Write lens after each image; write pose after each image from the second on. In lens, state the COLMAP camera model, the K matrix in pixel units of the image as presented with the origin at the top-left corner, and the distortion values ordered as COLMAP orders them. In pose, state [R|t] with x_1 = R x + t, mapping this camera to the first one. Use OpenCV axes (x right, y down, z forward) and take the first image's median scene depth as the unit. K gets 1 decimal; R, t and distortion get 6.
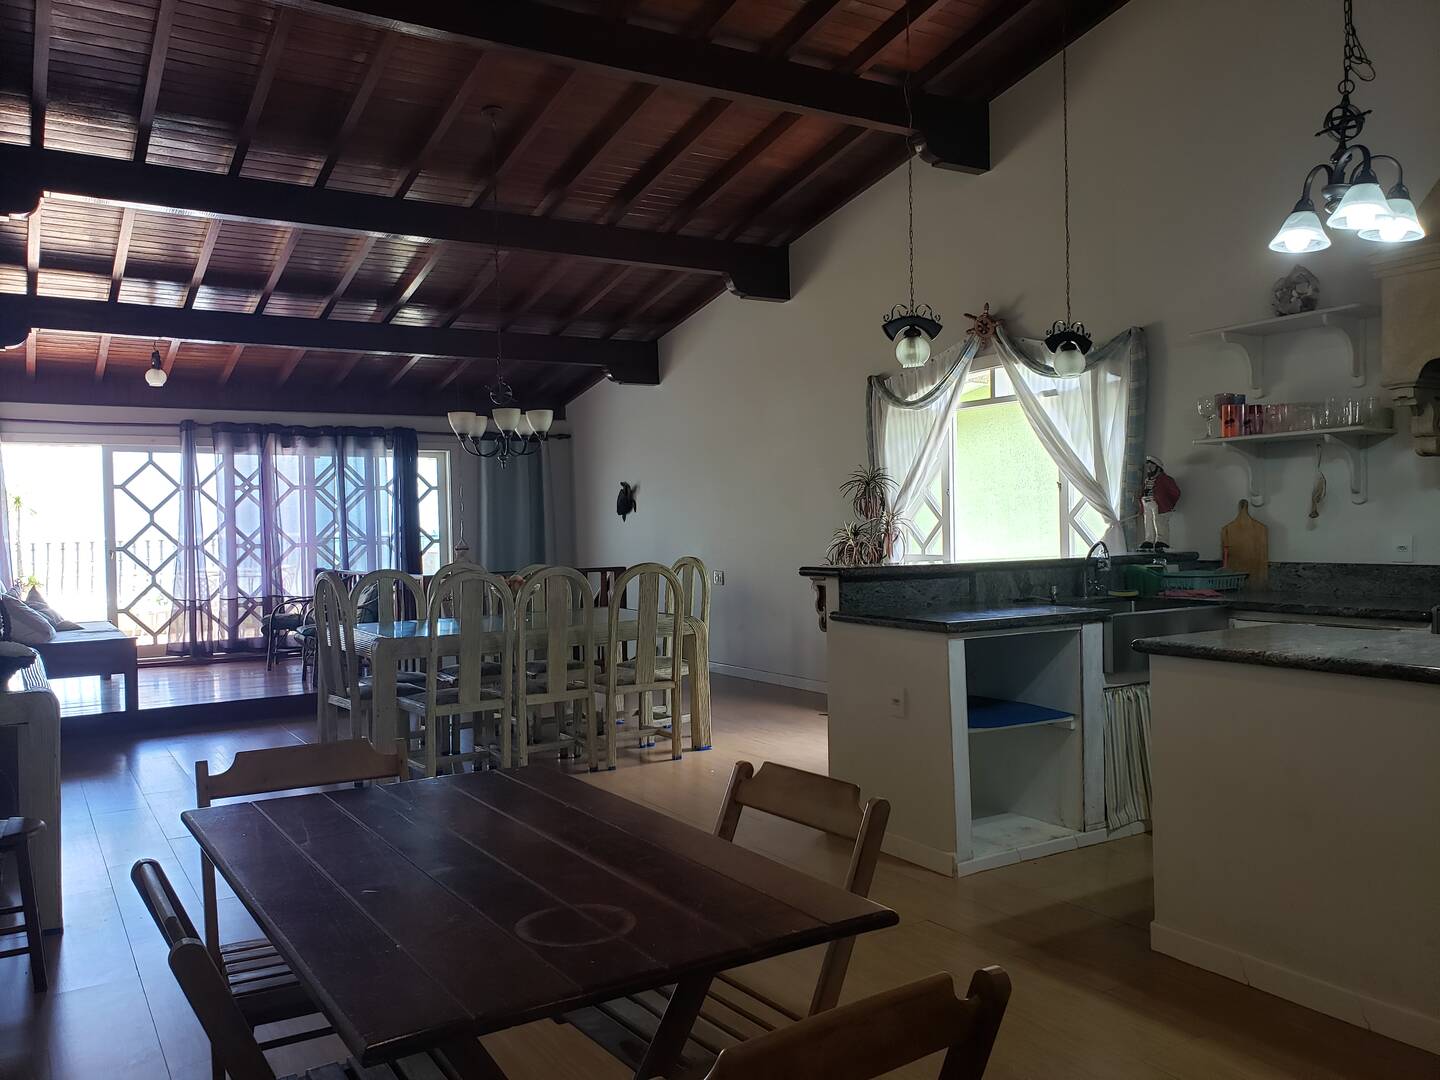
lens RADIAL K [[1138.3, 0, 718.0], [0, 1138.3, 537.8], [0, 0, 1]] dist [0.006991, -0.000421]
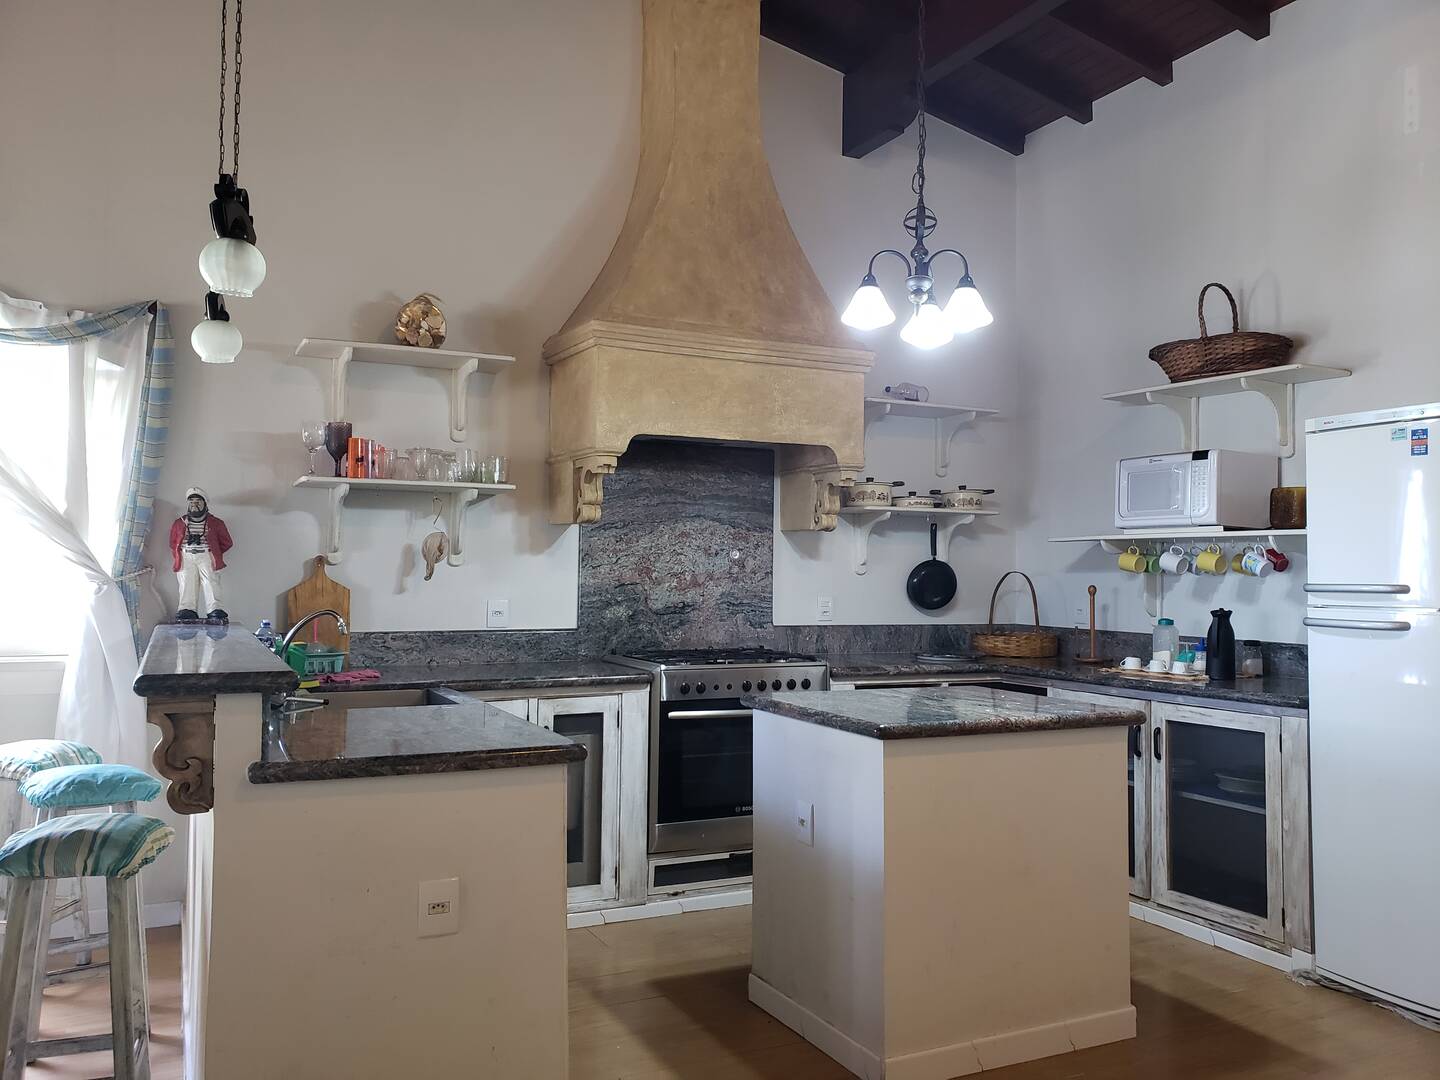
lens RADIAL K [[1138.3, 0, 716.3], [0, 1138.3, 538.3], [0, 0, 1]] dist [0.006991, -0.000421]
pose [[0.100257, 0.045857, 0.993904, -0.315290], [-0.001883, 0.998944, -0.045899, -0.009583], [-0.994960, 0.002730, 0.100237, 0.649700]]
